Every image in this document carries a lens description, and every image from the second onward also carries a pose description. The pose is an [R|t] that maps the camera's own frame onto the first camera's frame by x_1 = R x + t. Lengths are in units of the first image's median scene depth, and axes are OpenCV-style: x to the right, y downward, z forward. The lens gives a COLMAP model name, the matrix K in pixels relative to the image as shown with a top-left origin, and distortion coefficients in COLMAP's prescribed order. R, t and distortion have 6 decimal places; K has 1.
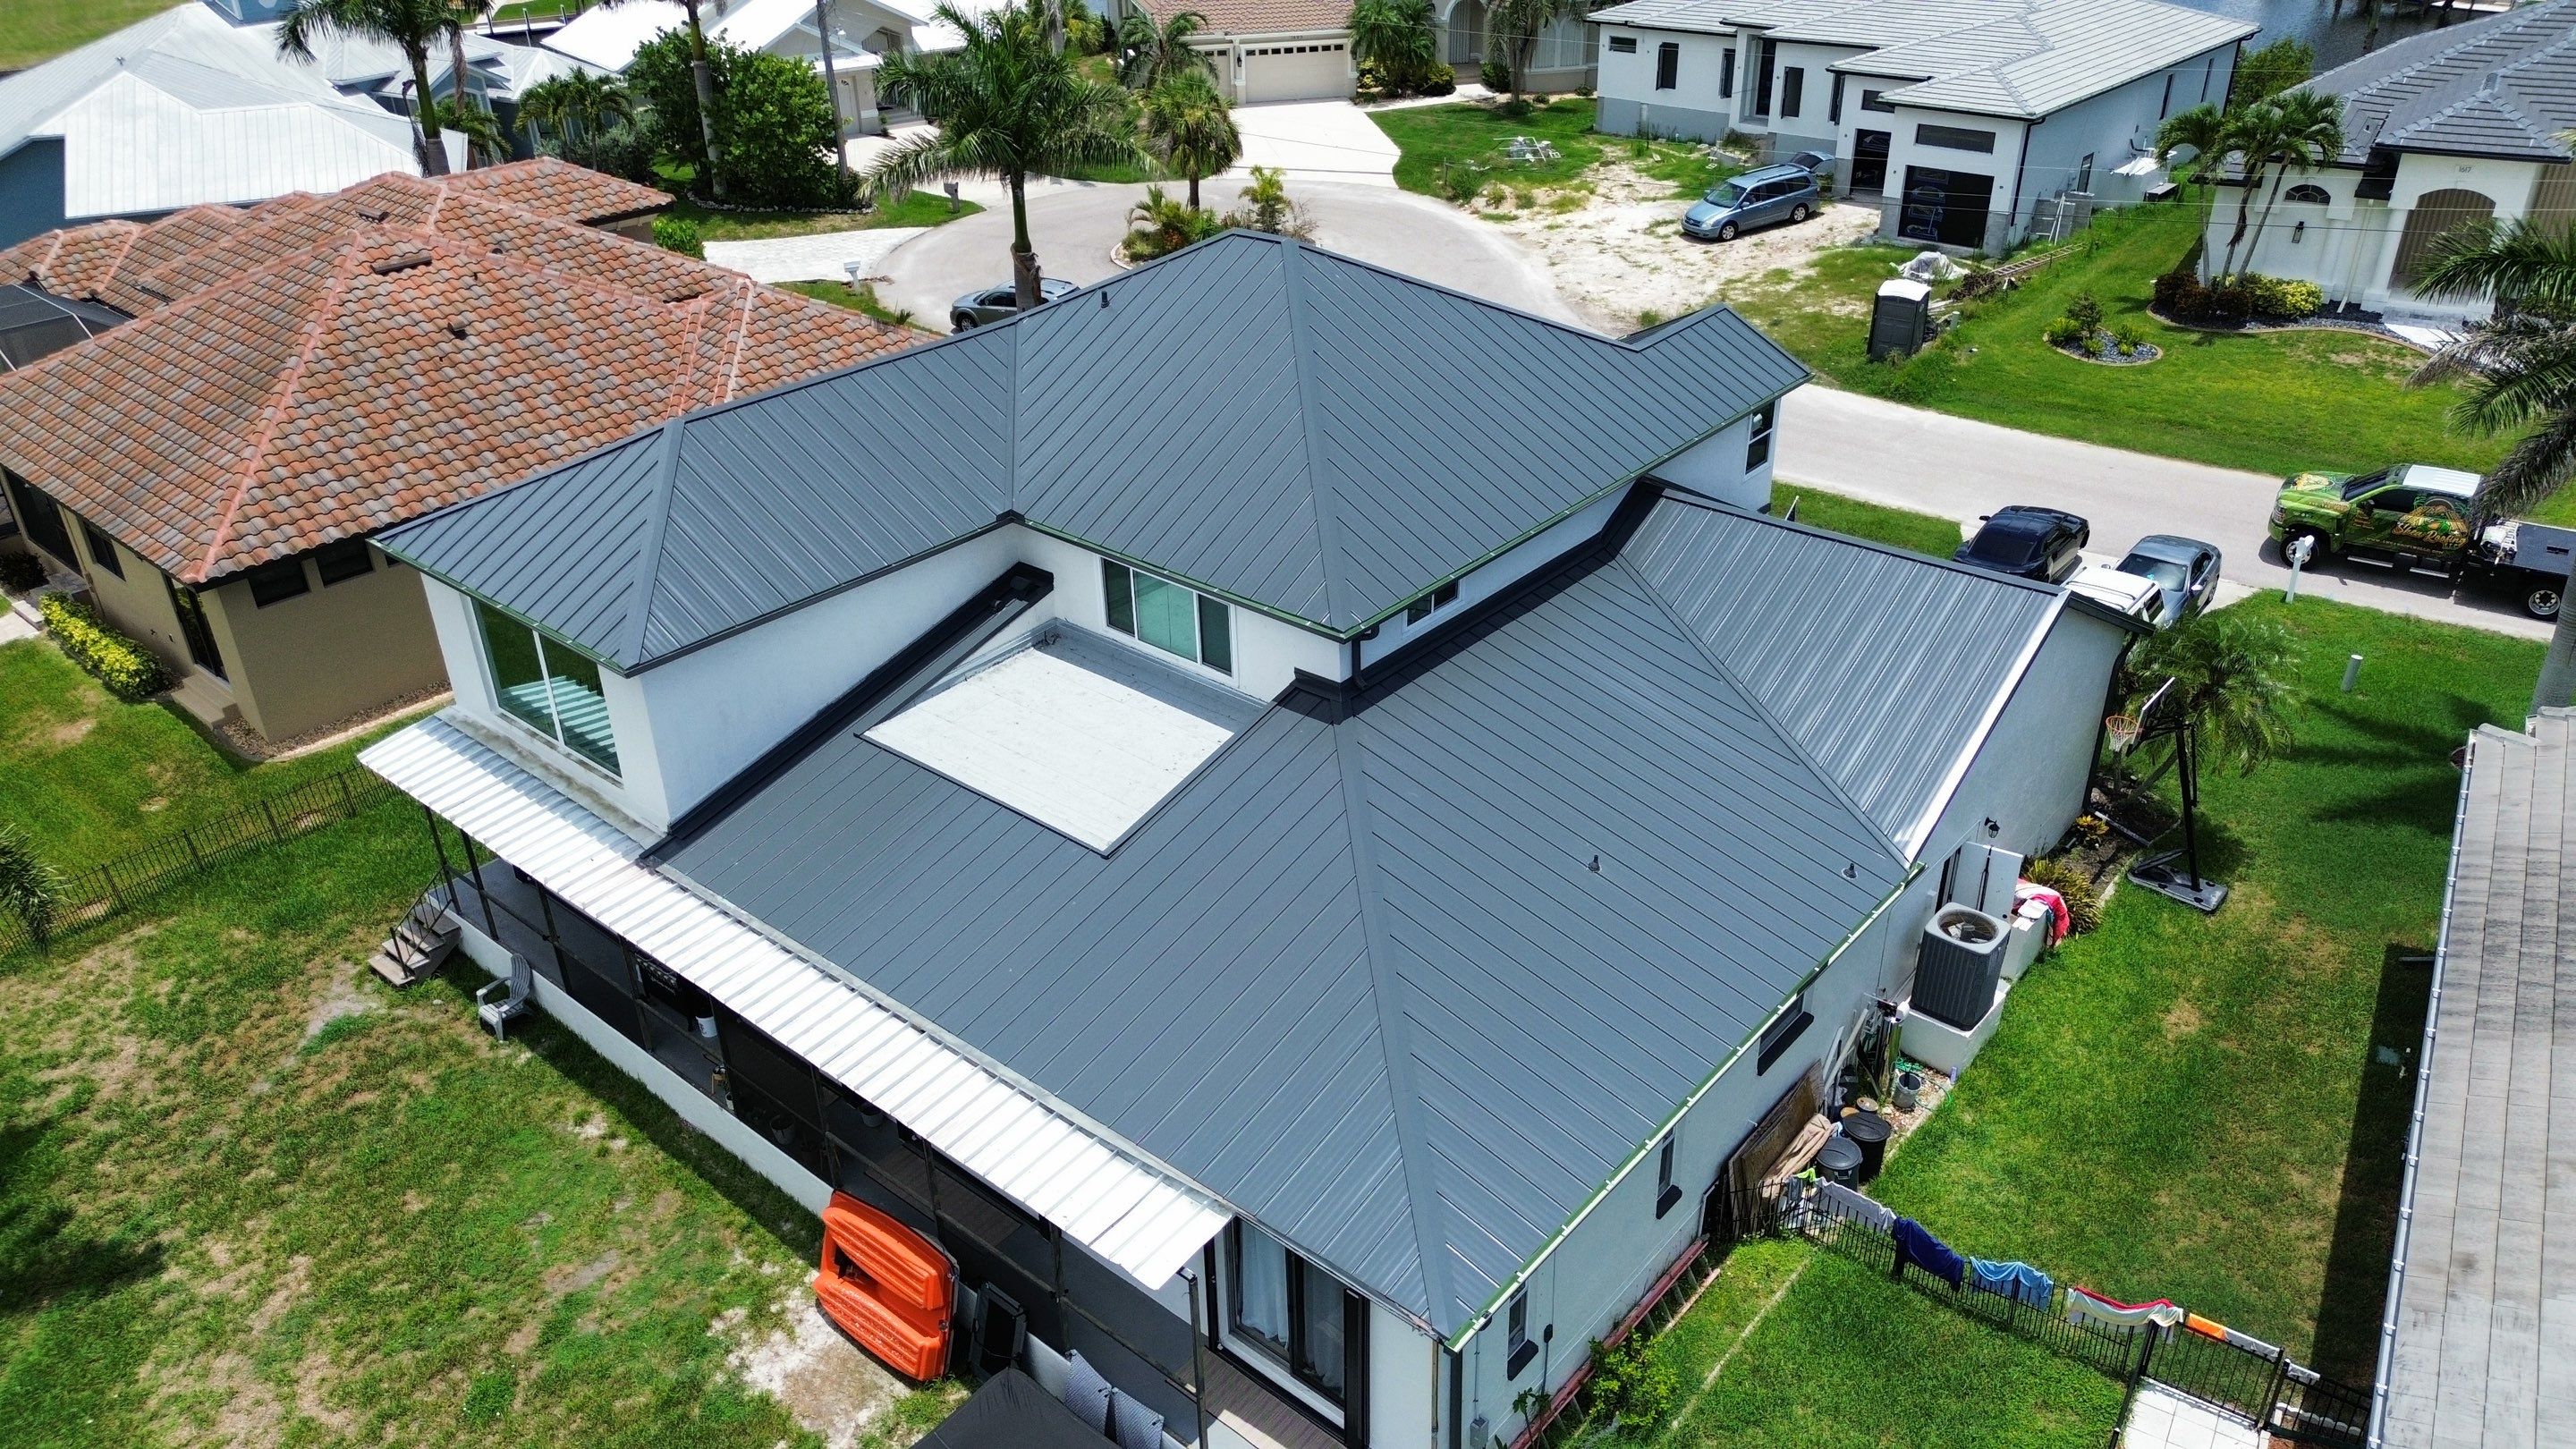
lens RADIAL K [[1825.1, 0, 1291.8], [0, 1825.1, 713.0], [0, 0, 1]] dist [0.070932, -0.070838]
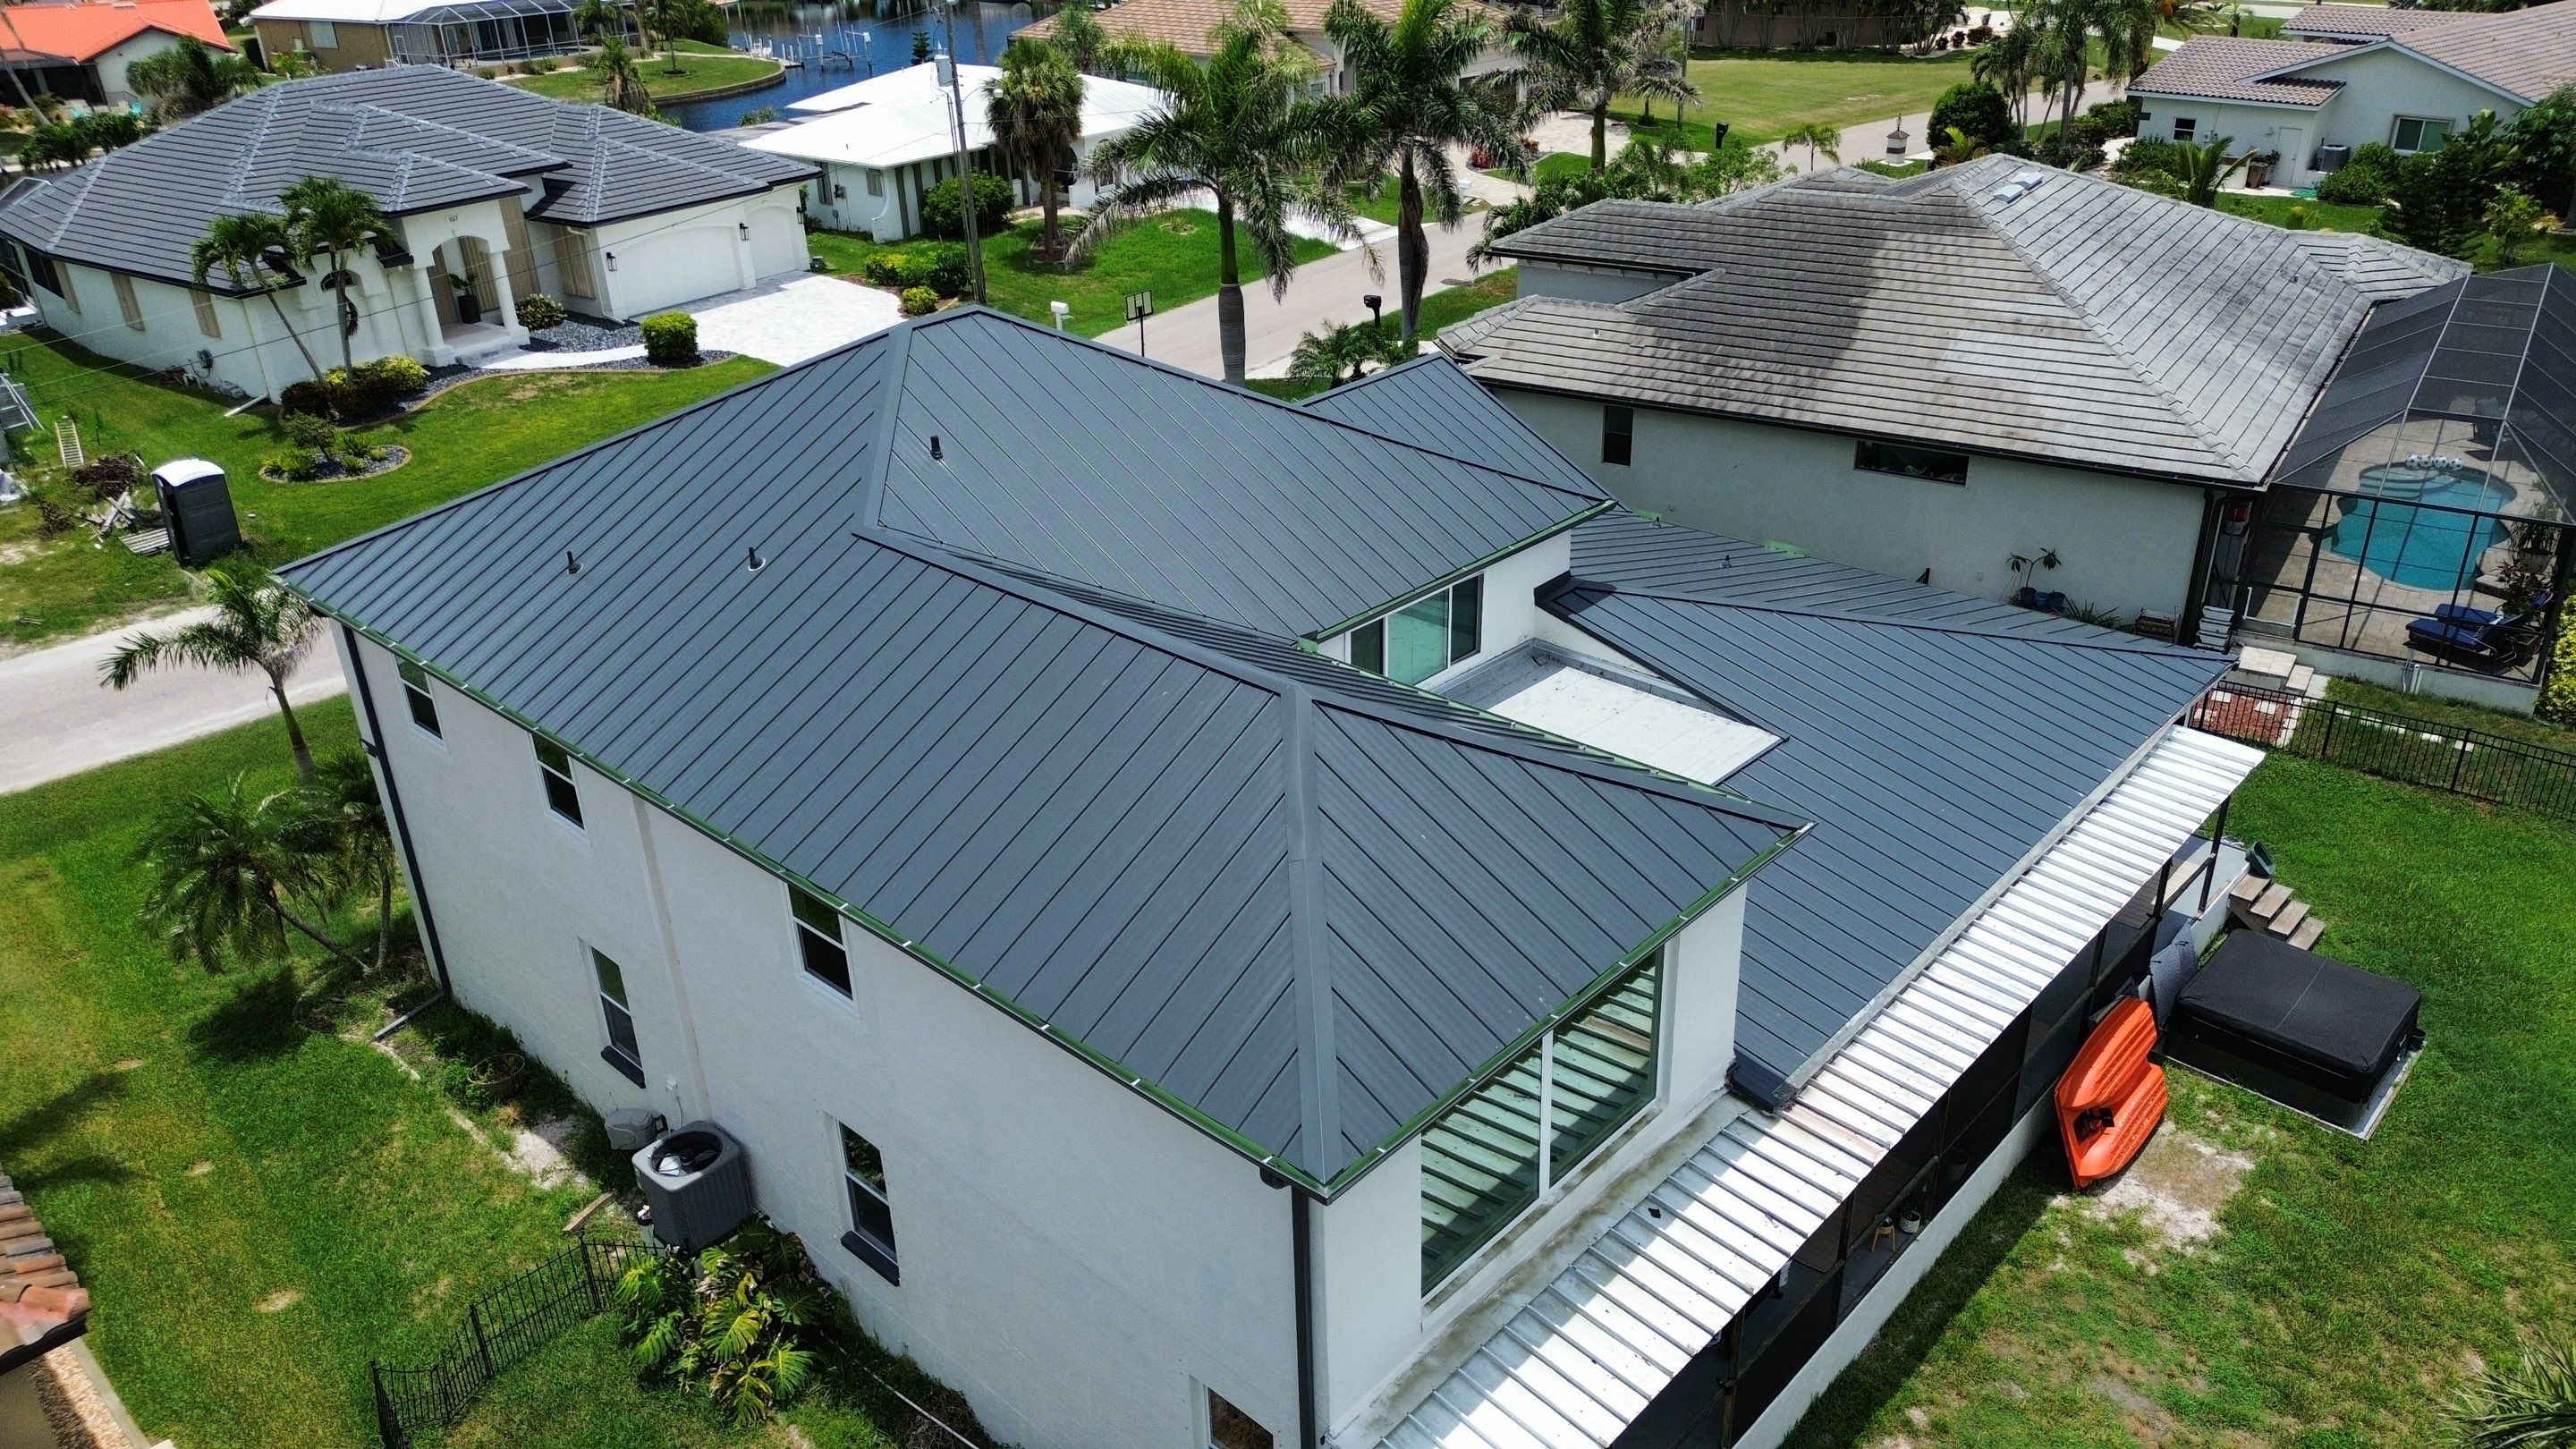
lens RADIAL K [[1825.1, 0, 1291.8], [0, 1825.1, 713.0], [0, 0, 1]] dist [0.070932, -0.070838]
pose [[0.039361, -0.417847, 0.907664, -0.458185], [0.506196, 0.791522, 0.342430, -0.186246], [-0.861520, 0.445977, 0.242668, 0.442310]]
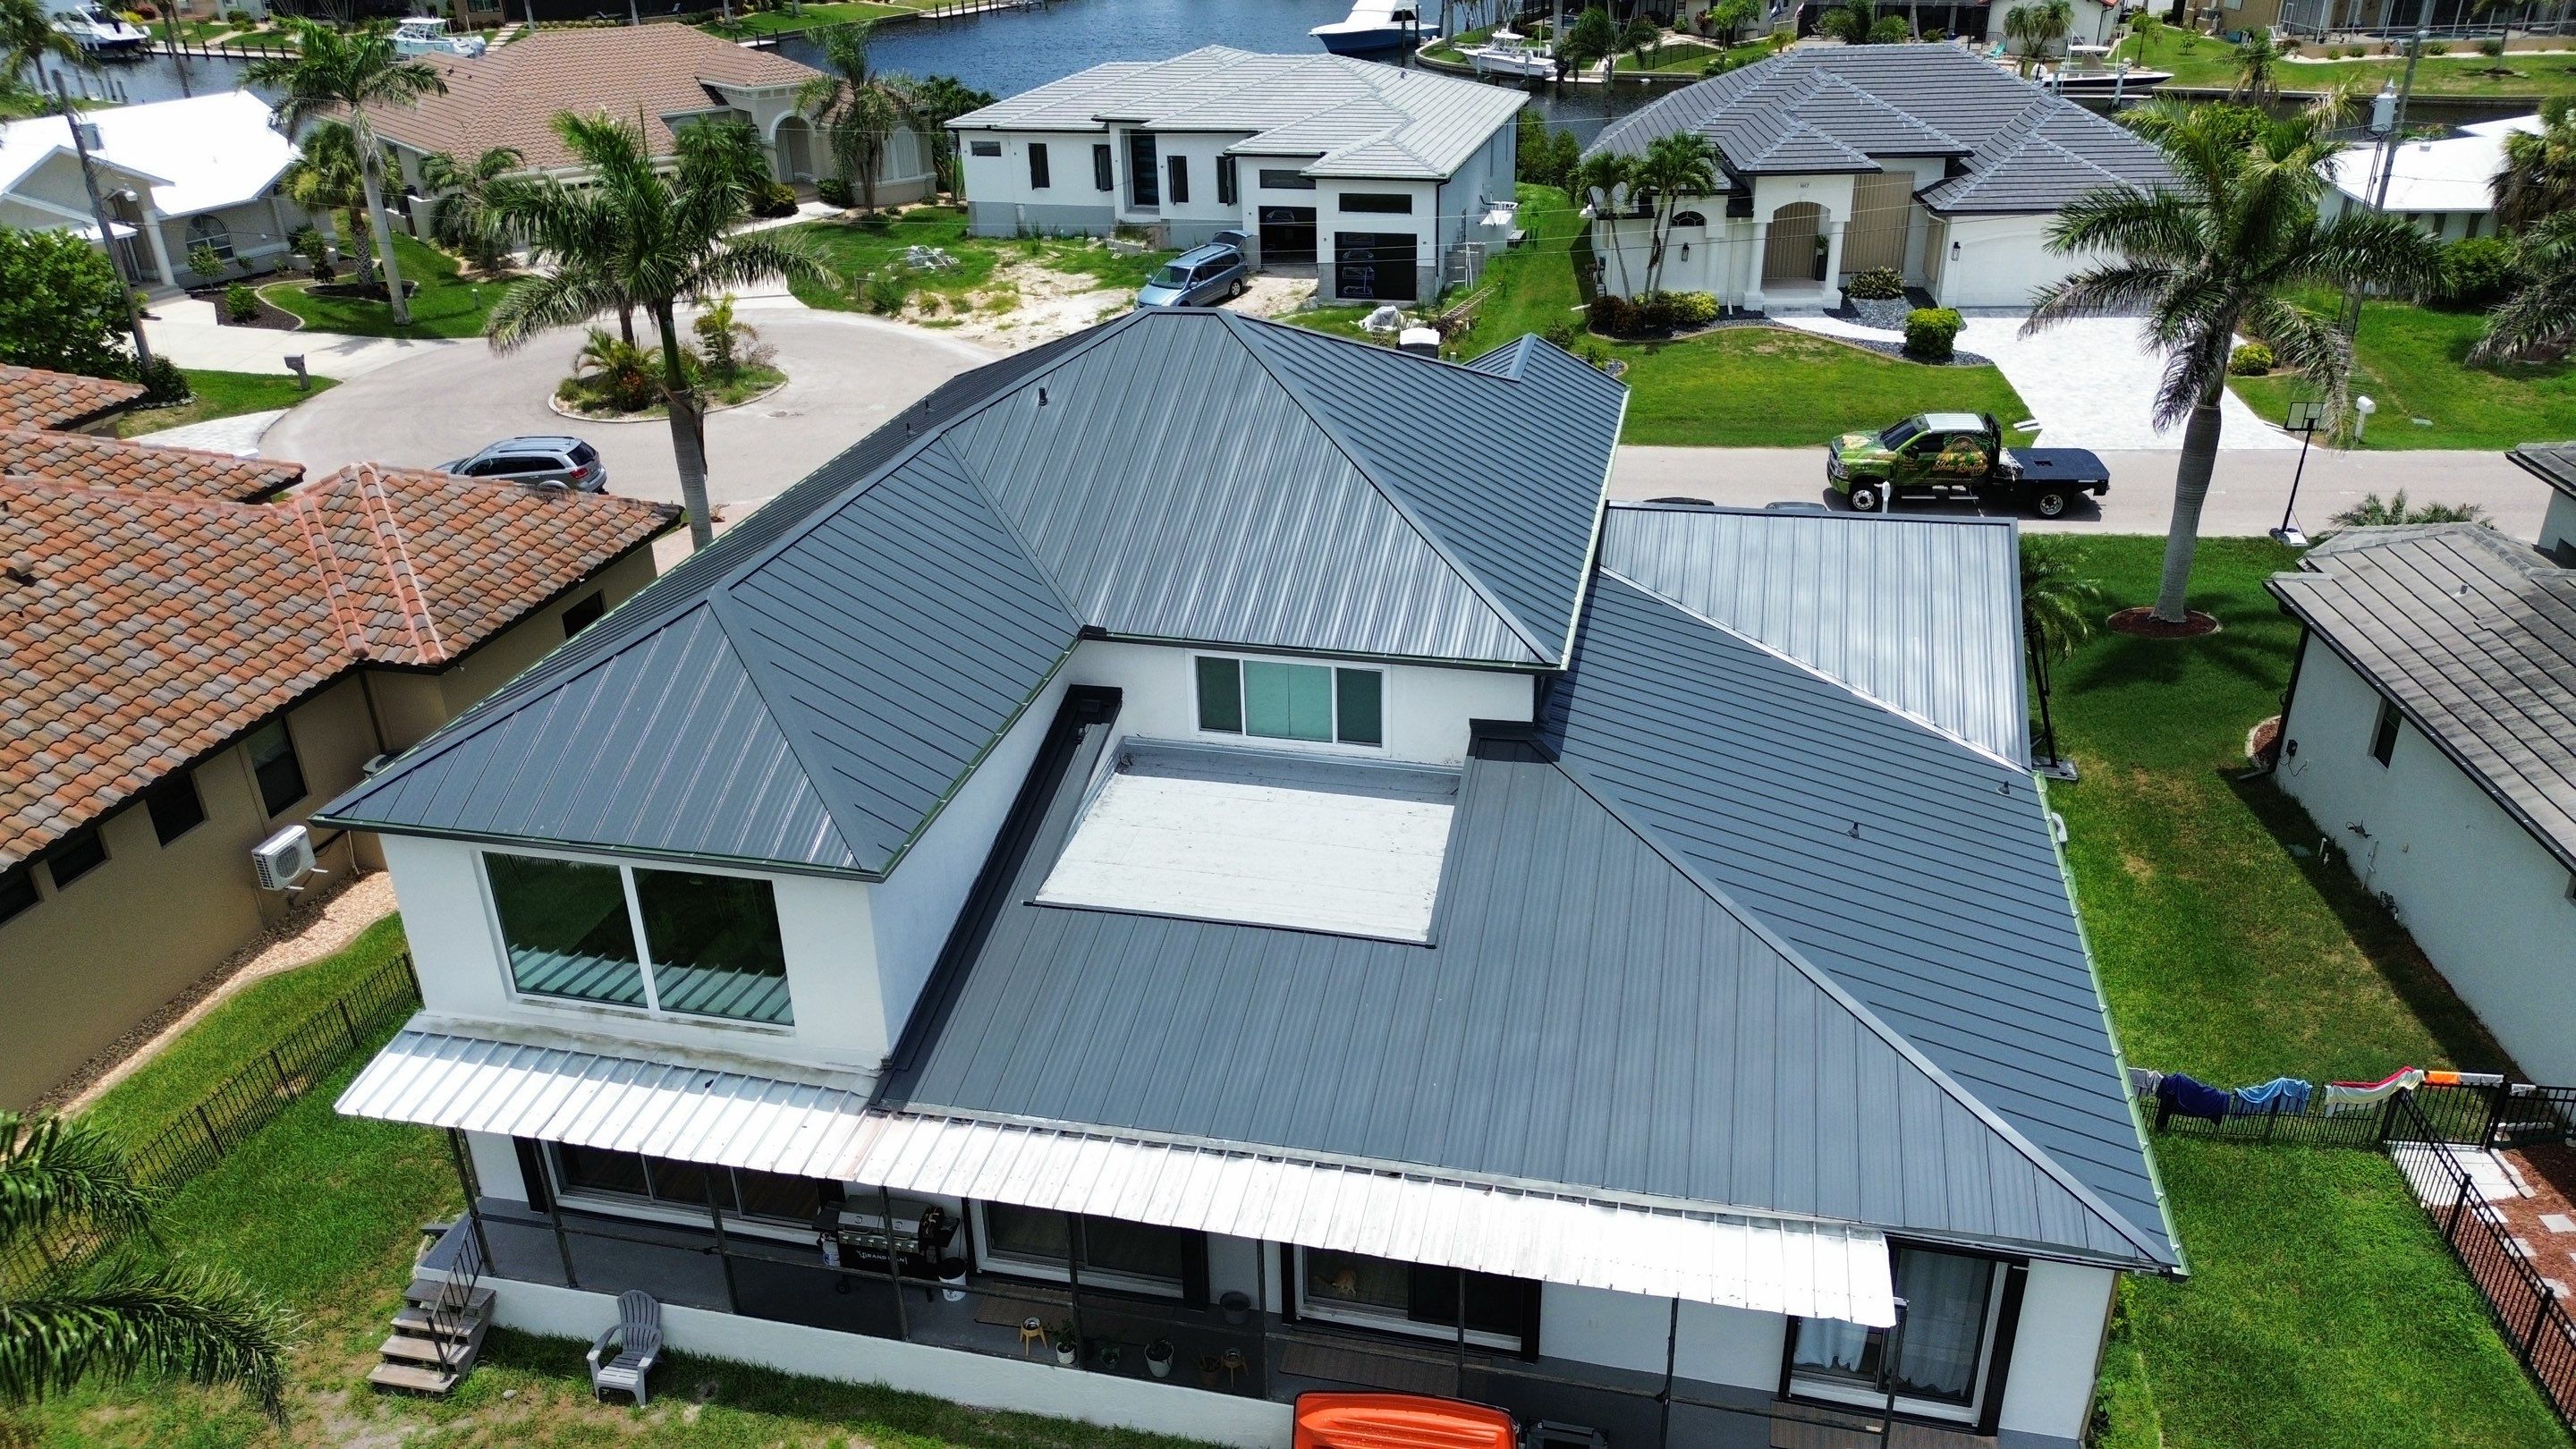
lens RADIAL K [[1825.1, 0, 1291.8], [0, 1825.1, 713.0], [0, 0, 1]] dist [0.070932, -0.070838]
pose [[0.886052, -0.201571, 0.417469, -0.237411], [0.227386, 0.973725, -0.012460, -0.018342], [-0.403988, 0.105966, 0.908606, 0.078868]]
